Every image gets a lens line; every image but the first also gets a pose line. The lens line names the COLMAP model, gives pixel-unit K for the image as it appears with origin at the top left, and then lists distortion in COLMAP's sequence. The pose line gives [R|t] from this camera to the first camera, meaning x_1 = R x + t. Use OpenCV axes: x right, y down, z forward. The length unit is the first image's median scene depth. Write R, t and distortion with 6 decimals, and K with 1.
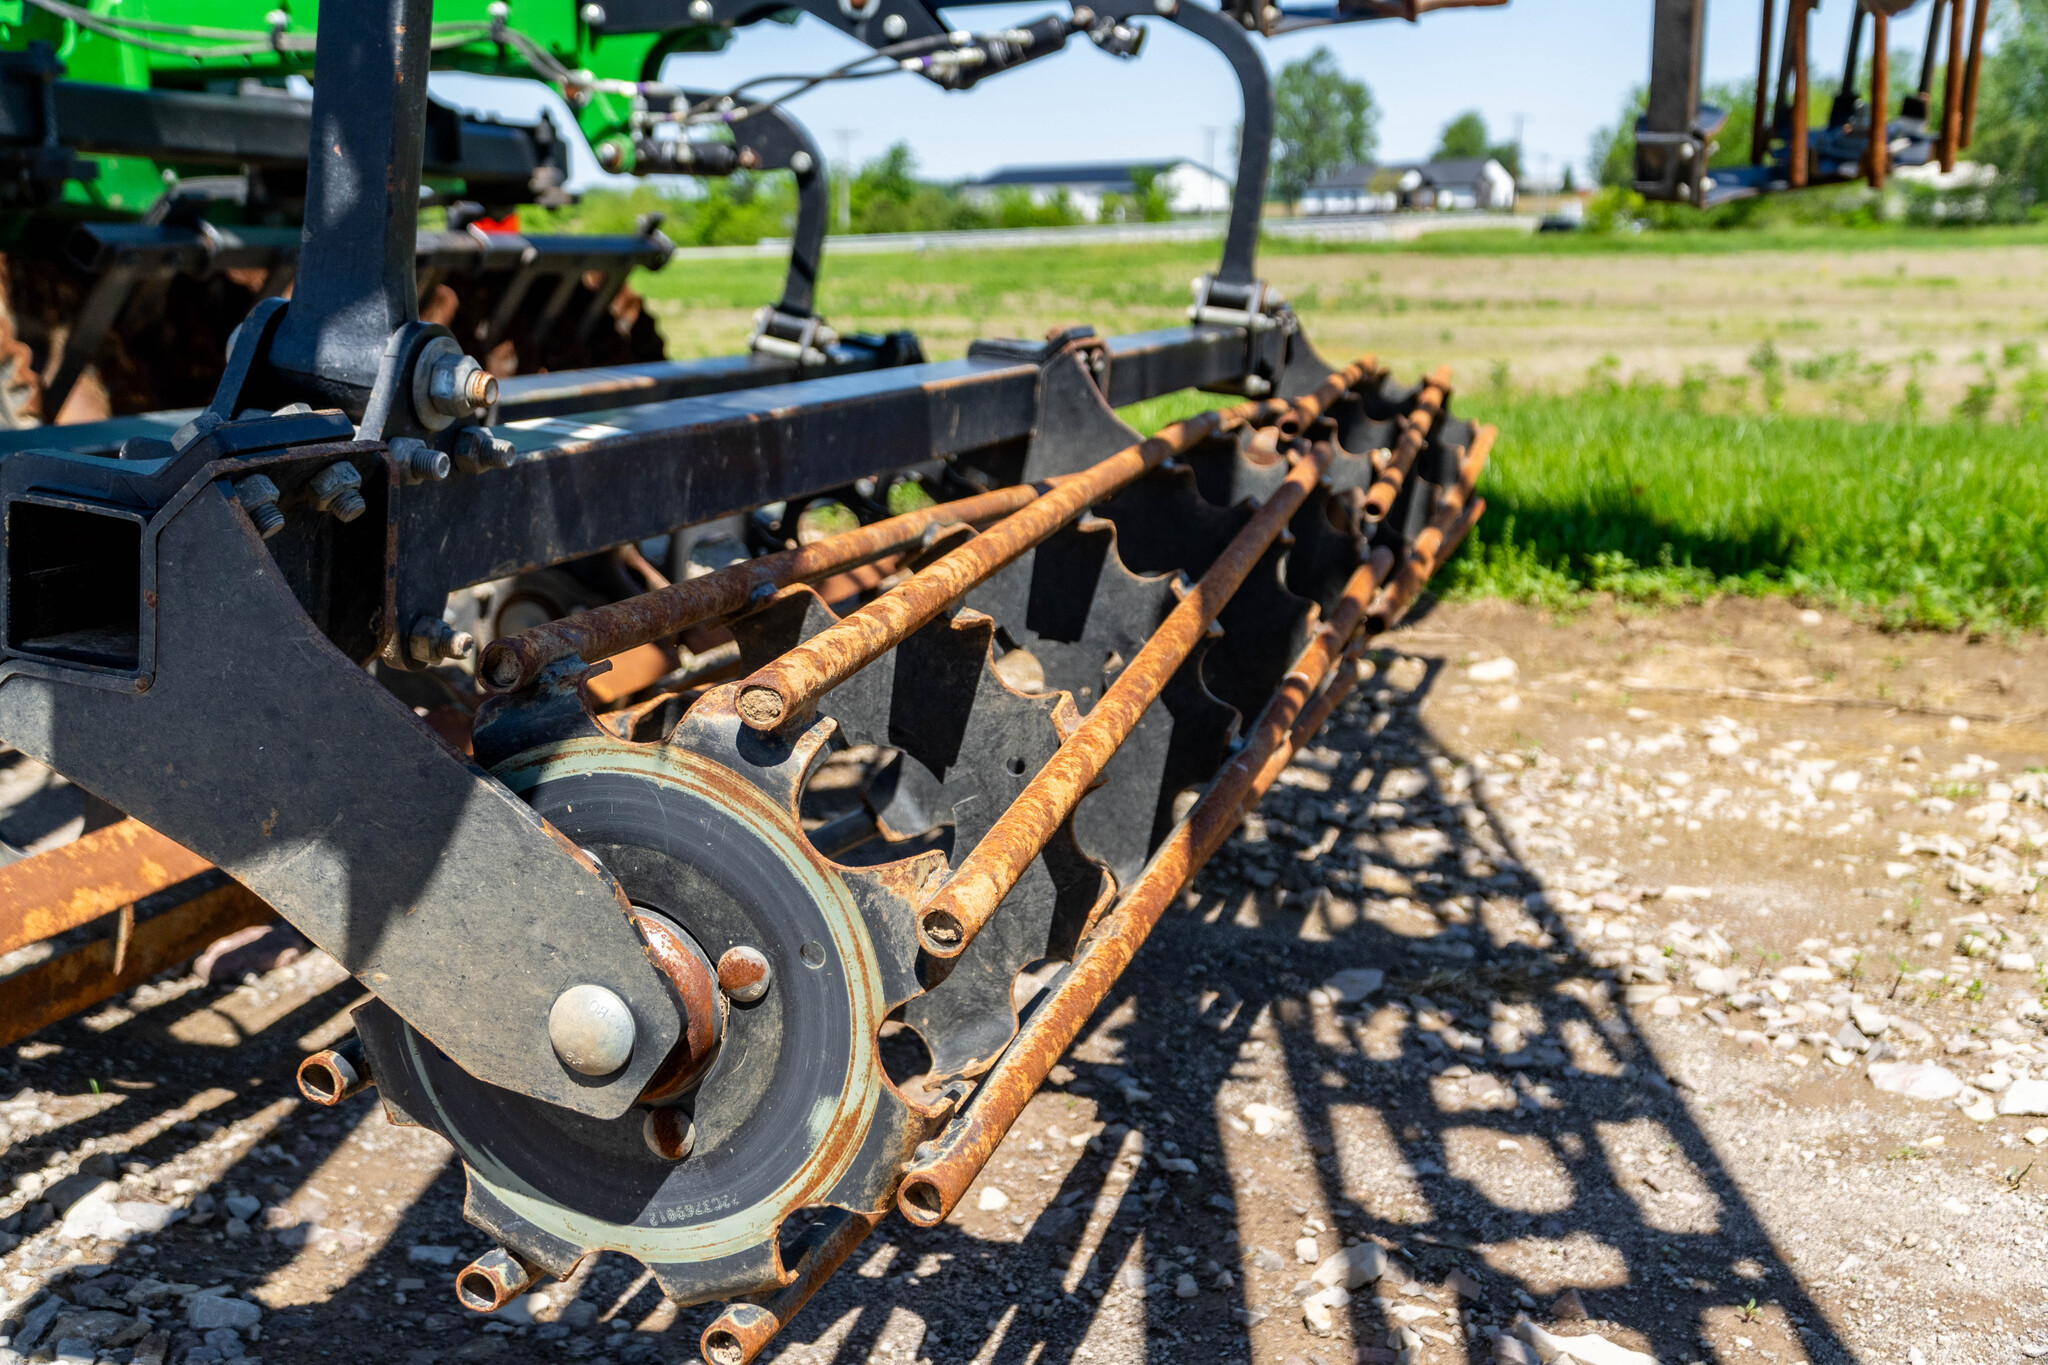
lens RADIAL K [[2091.6, 0, 1024.0], [0, 2091.6, 682.5], [0, 0, 1]] dist [0.086068, -0.008342]
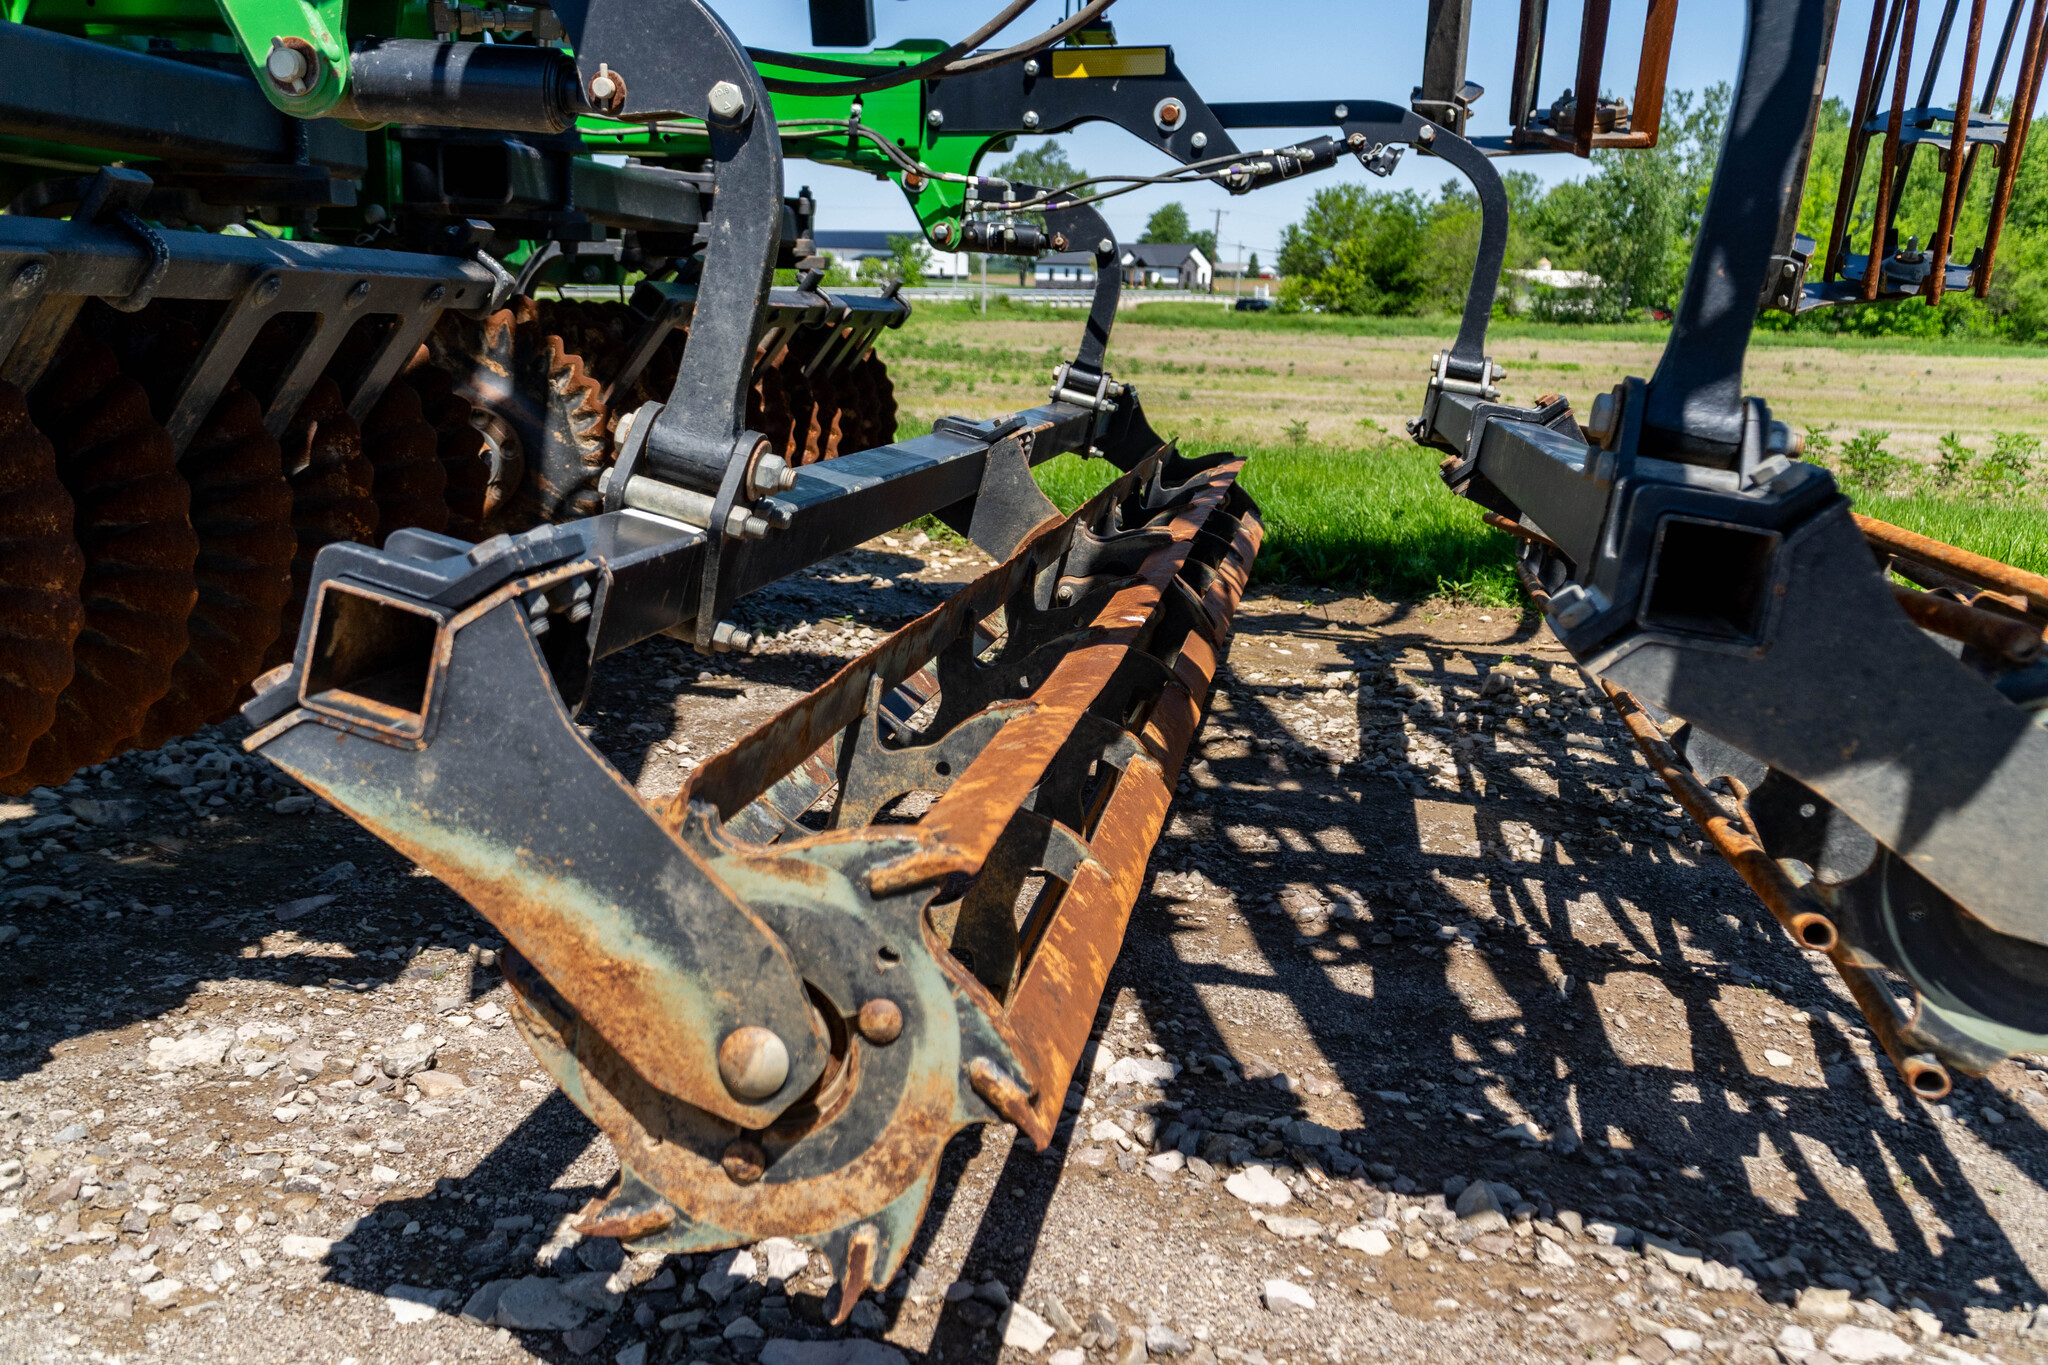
lens RADIAL K [[1837.6, 0, 1028.4], [0, 1837.6, 672.2], [0, 0, 1]] dist [0.060360, -0.002898]
pose [[0.991640, 0.017435, 0.127851, -0.291793], [-0.016326, 0.999820, -0.009716, 0.009693], [-0.127997, 0.007548, 0.991746, -0.047580]]
